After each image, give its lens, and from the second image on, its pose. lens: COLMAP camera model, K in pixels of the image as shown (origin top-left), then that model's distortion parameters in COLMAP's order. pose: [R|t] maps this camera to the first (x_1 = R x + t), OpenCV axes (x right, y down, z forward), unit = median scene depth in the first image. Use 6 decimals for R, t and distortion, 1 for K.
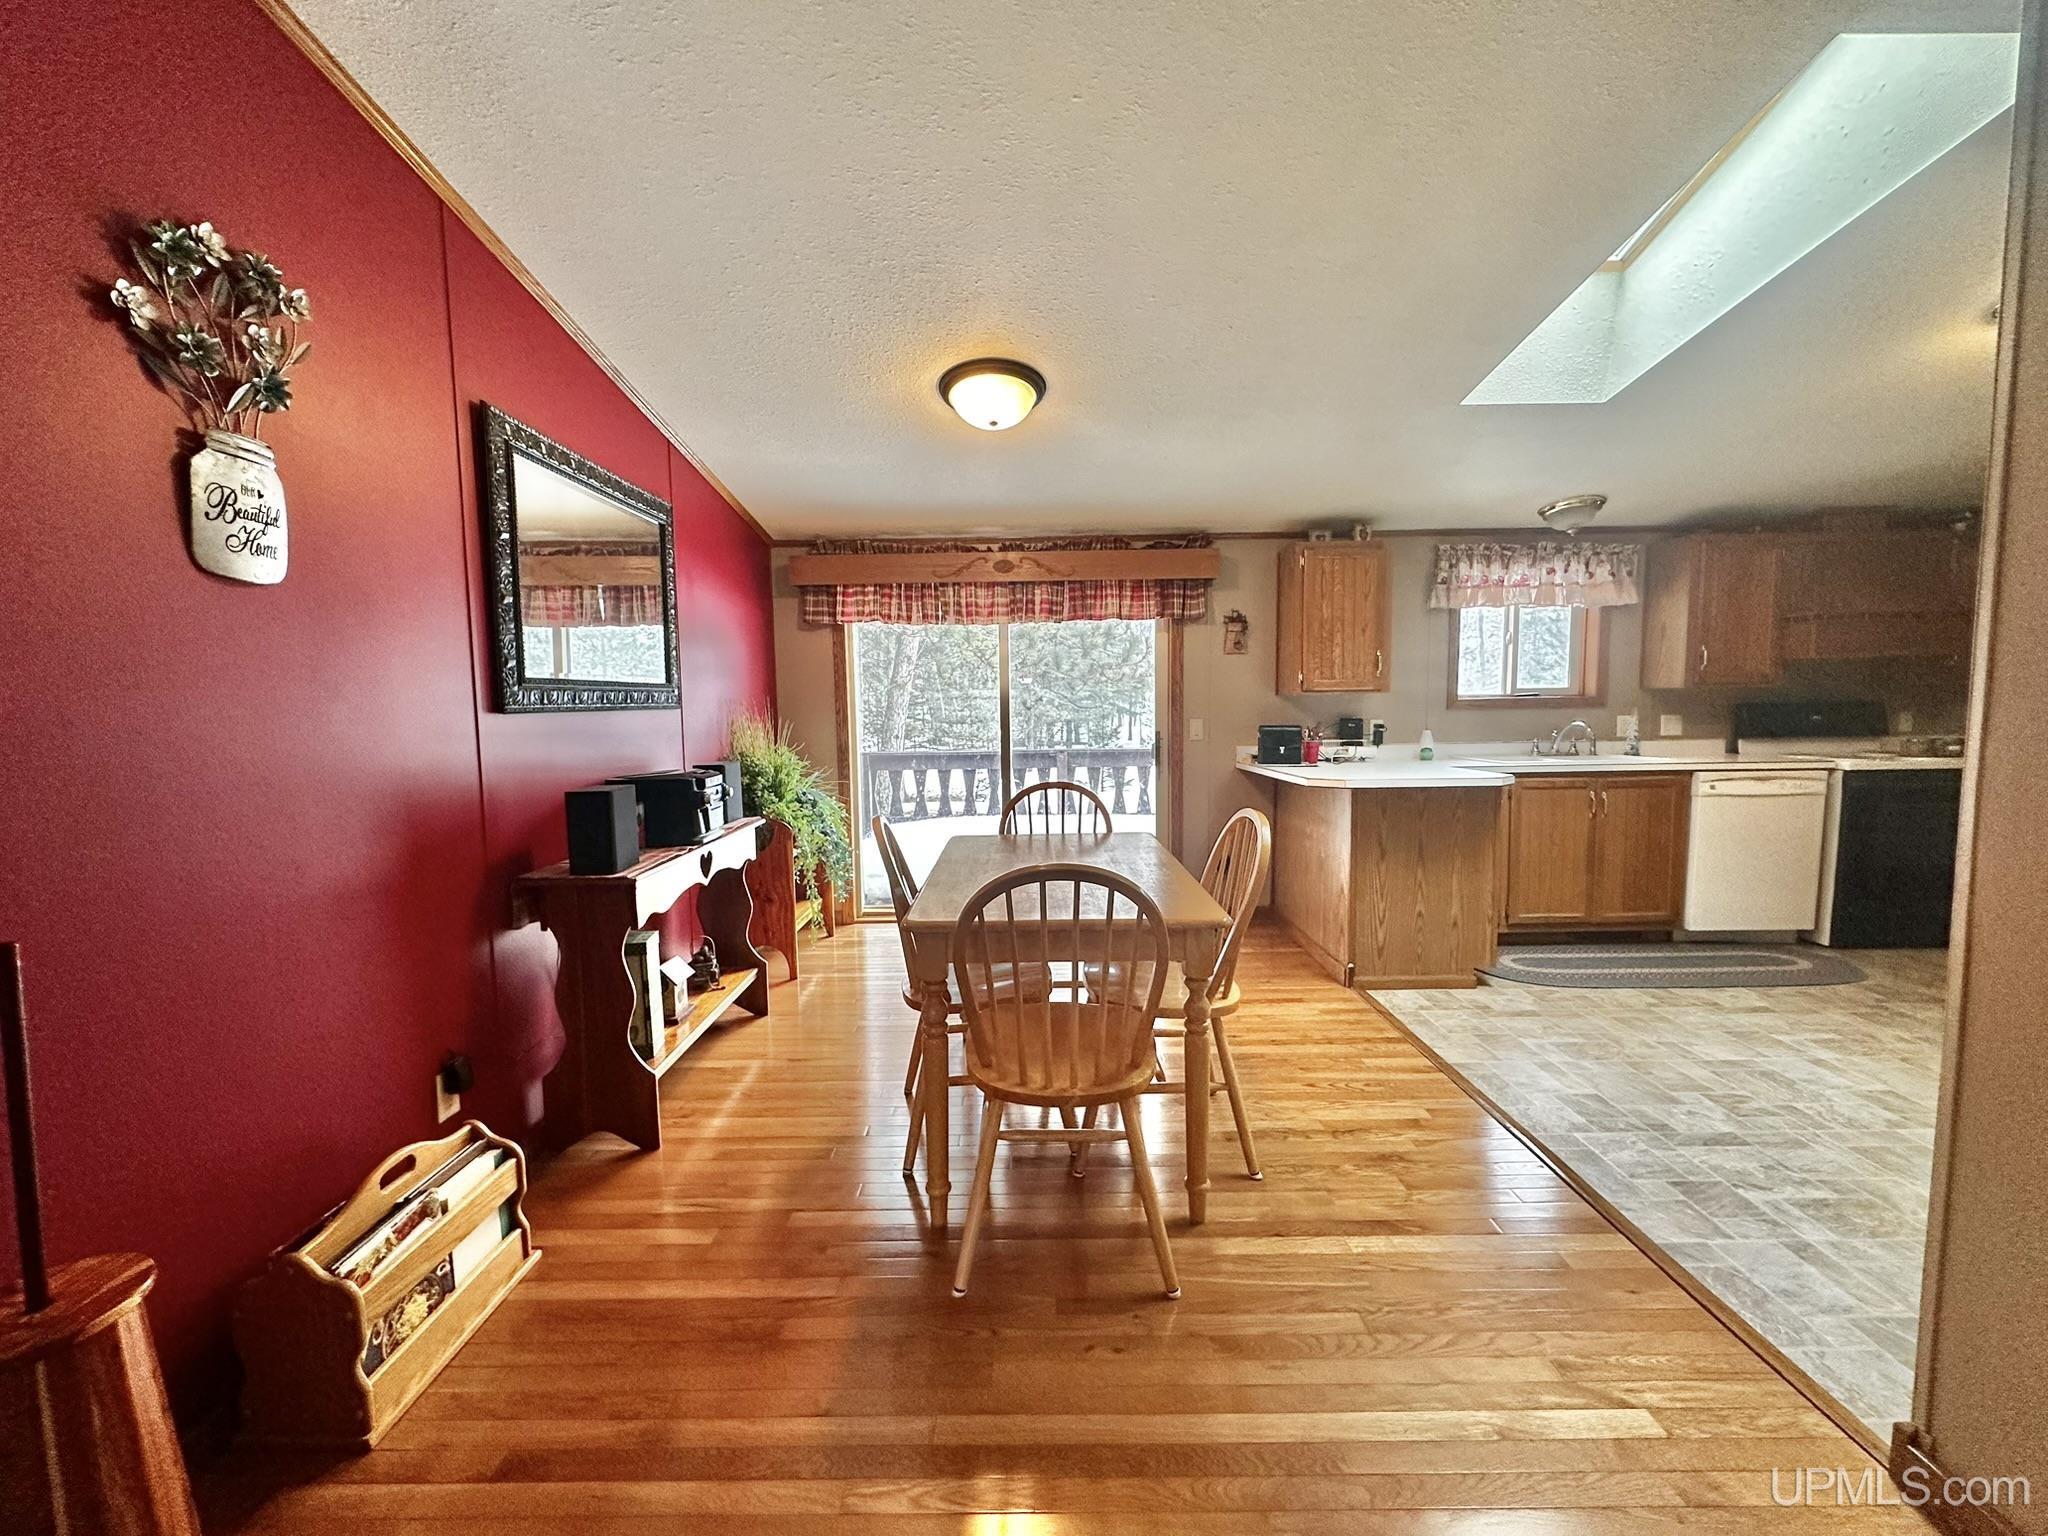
lens RADIAL K [[814.6, 0, 1026.7], [0, 814.6, 766.6], [0, 0, 1]] dist [-0.001268, -0.000206]
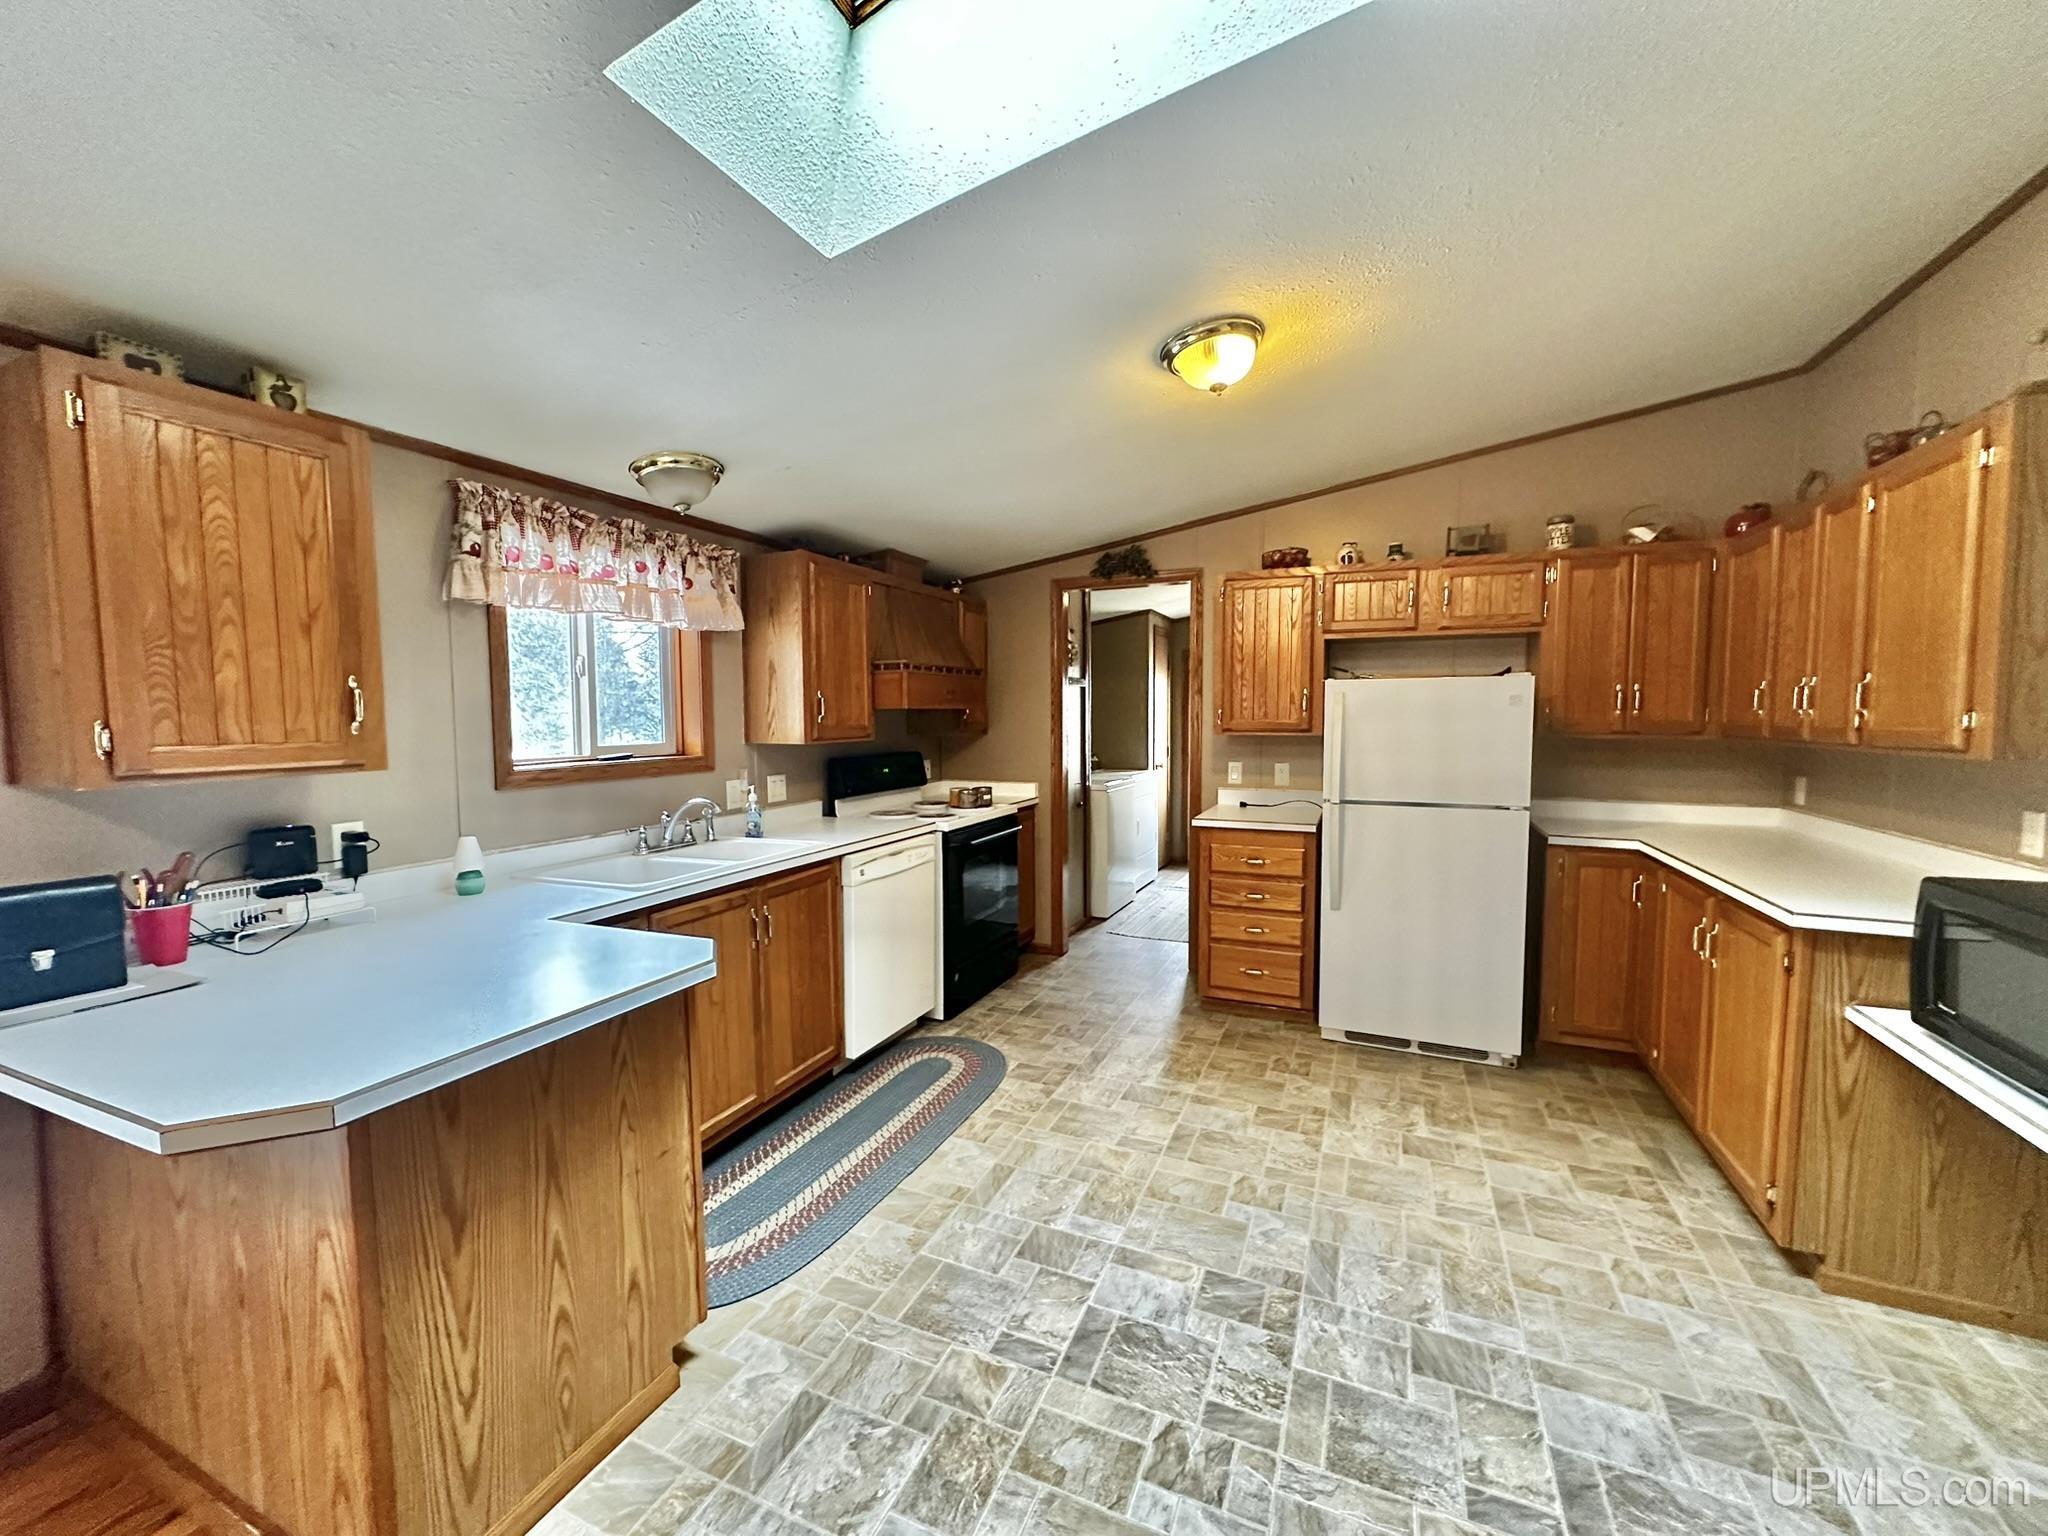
lens RADIAL K [[814.6, 0, 1026.7], [0, 814.6, 766.6], [0, 0, 1]] dist [-0.001268, -0.000206]
pose [[0.396338, -0.049236, 0.916783, 0.164771], [0.074243, 0.997009, 0.021448, -0.073581], [-0.915098, 0.059564, 0.398809, 0.473954]]
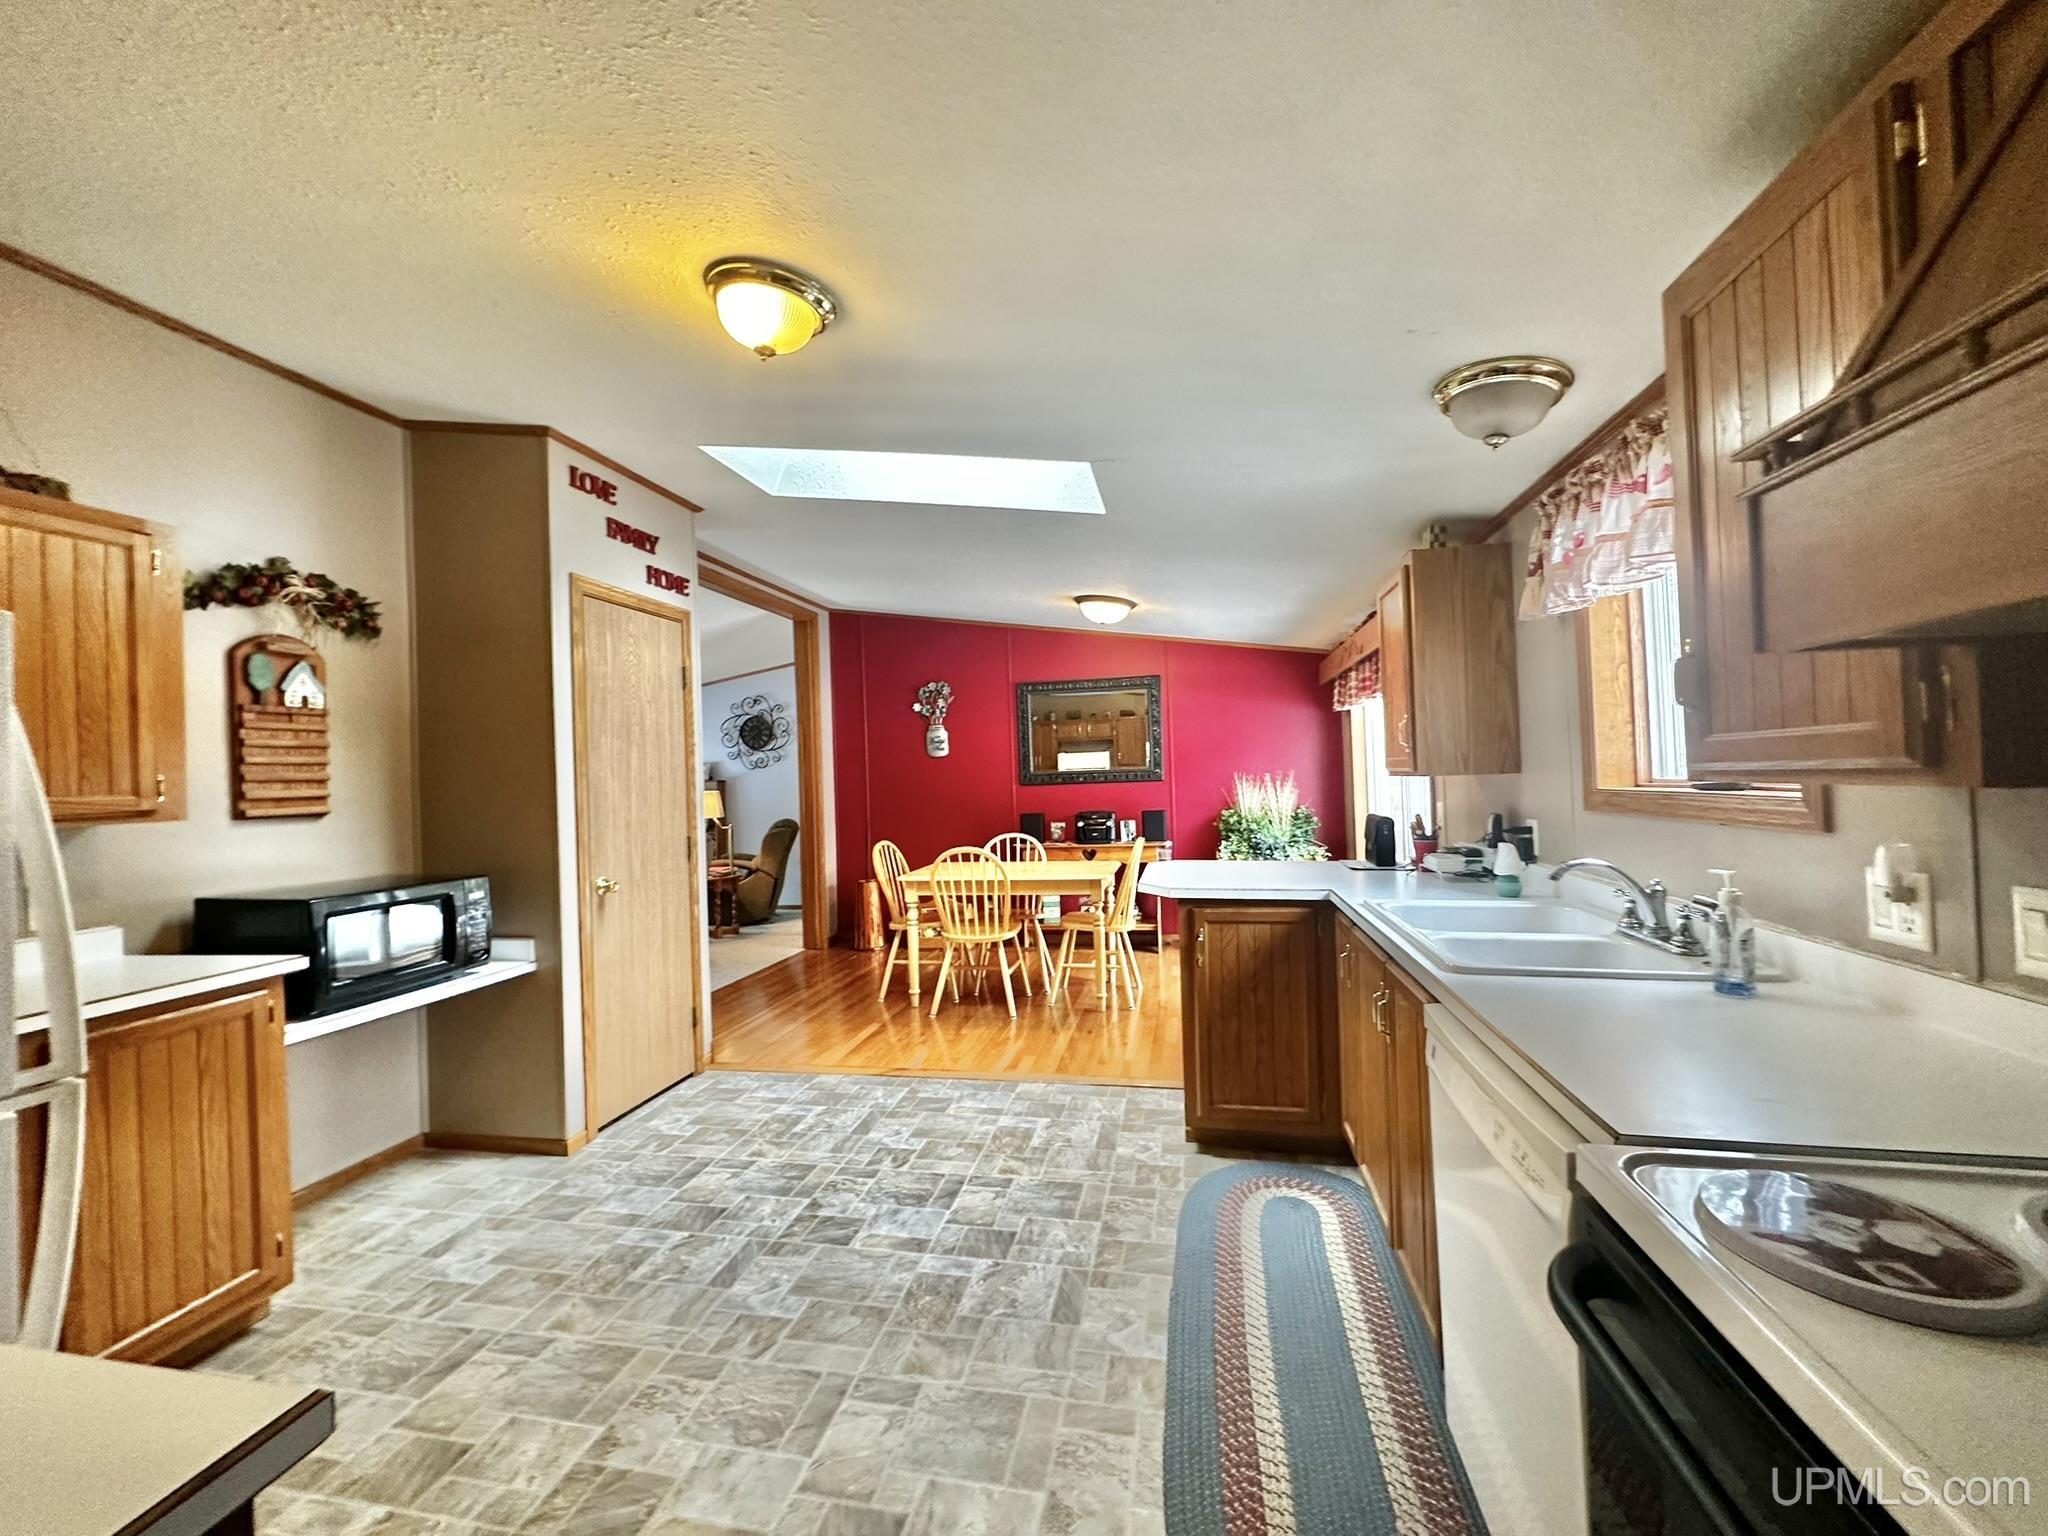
lens RADIAL K [[814.6, 0, 1026.7], [0, 814.6, 766.6], [0, 0, 1]] dist [-0.001268, -0.000206]
pose [[-0.197423, 0.011427, -0.980252, 1.113467], [-0.040719, 0.998974, 0.019846, -0.095497], [0.979472, 0.043833, -0.196755, 0.788103]]
